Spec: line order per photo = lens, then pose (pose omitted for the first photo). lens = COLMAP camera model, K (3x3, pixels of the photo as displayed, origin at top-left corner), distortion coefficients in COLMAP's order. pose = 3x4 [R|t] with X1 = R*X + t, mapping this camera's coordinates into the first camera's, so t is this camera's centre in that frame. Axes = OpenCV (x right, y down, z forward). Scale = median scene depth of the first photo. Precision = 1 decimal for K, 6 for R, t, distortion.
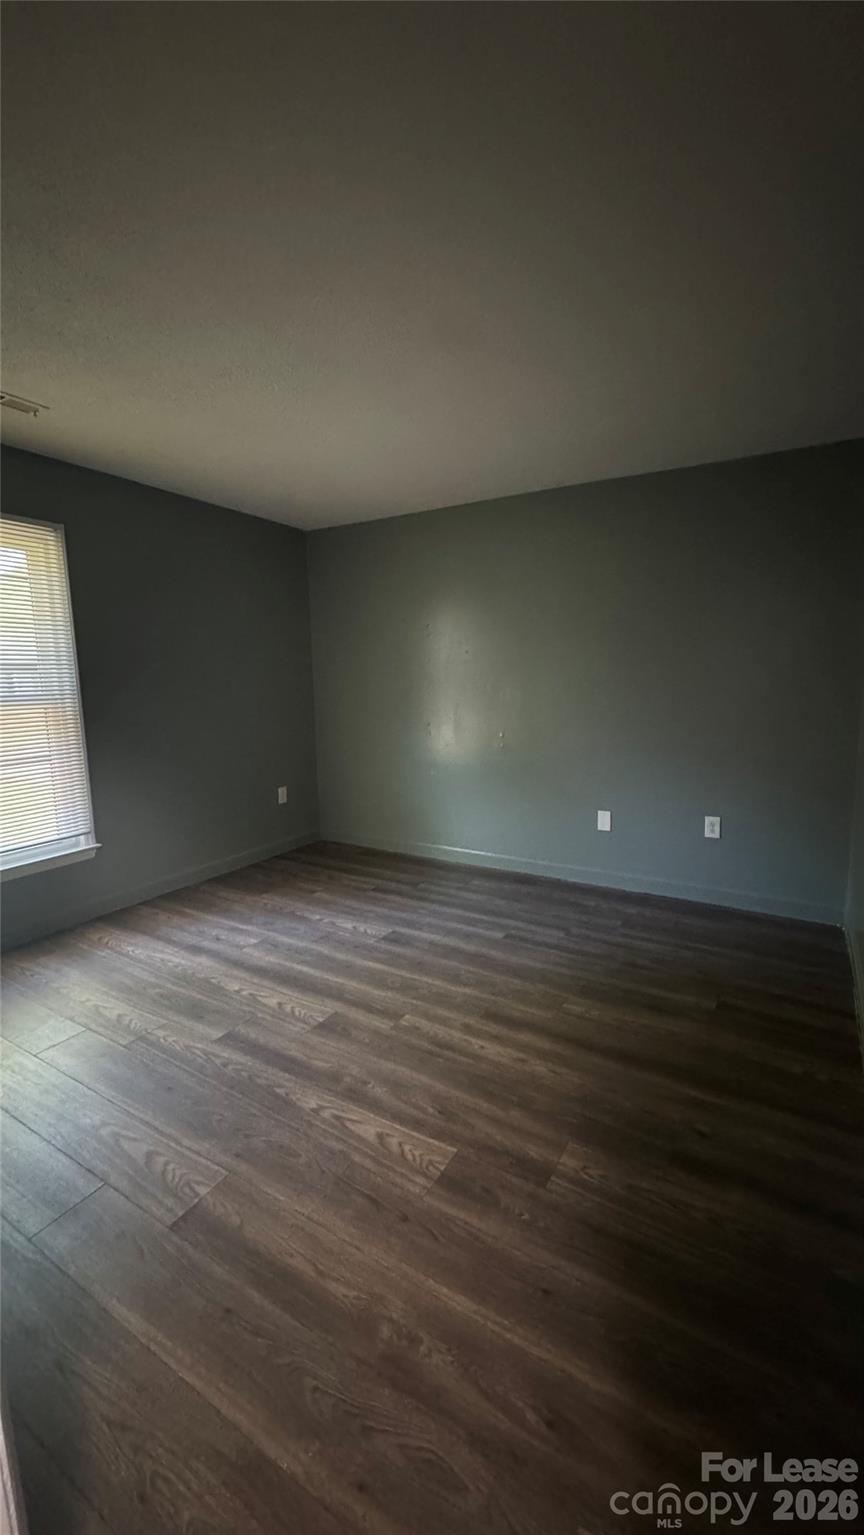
lens RADIAL K [[605.3, 0, 432.0], [0, 605.3, 767.5], [0, 0, 1]] dist [-0.000254, 0.000004]
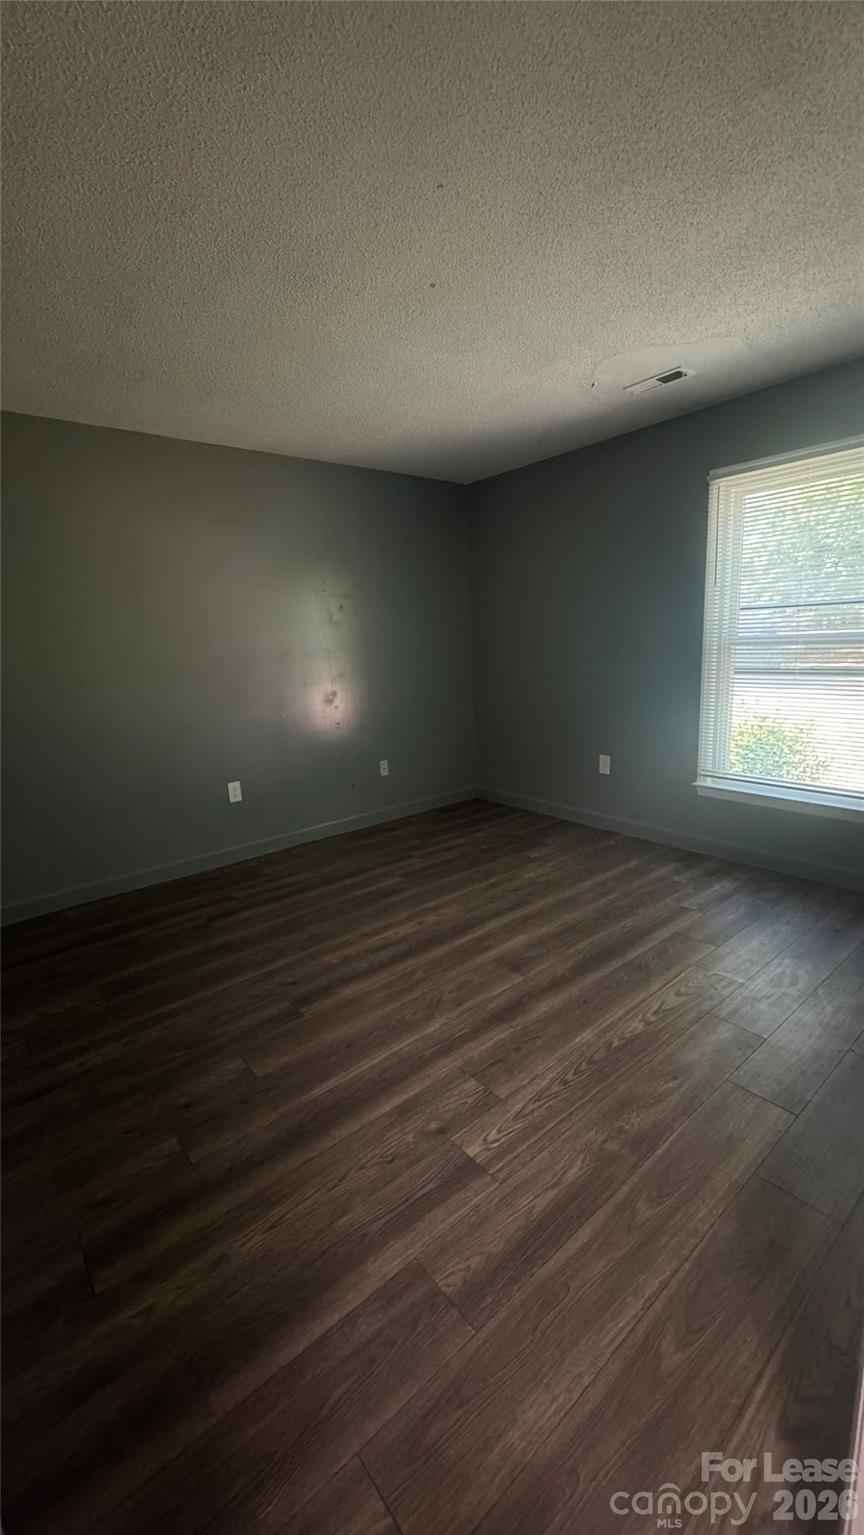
lens RADIAL K [[605.3, 0, 432.0], [0, 605.3, 767.5], [0, 0, 1]] dist [-0.000254, 0.000004]
pose [[0.321740, -0.187500, 0.928077, -0.799275], [0.179510, 0.974498, 0.134646, -0.045176], [-0.929656, 0.123278, 0.347193, 0.537206]]
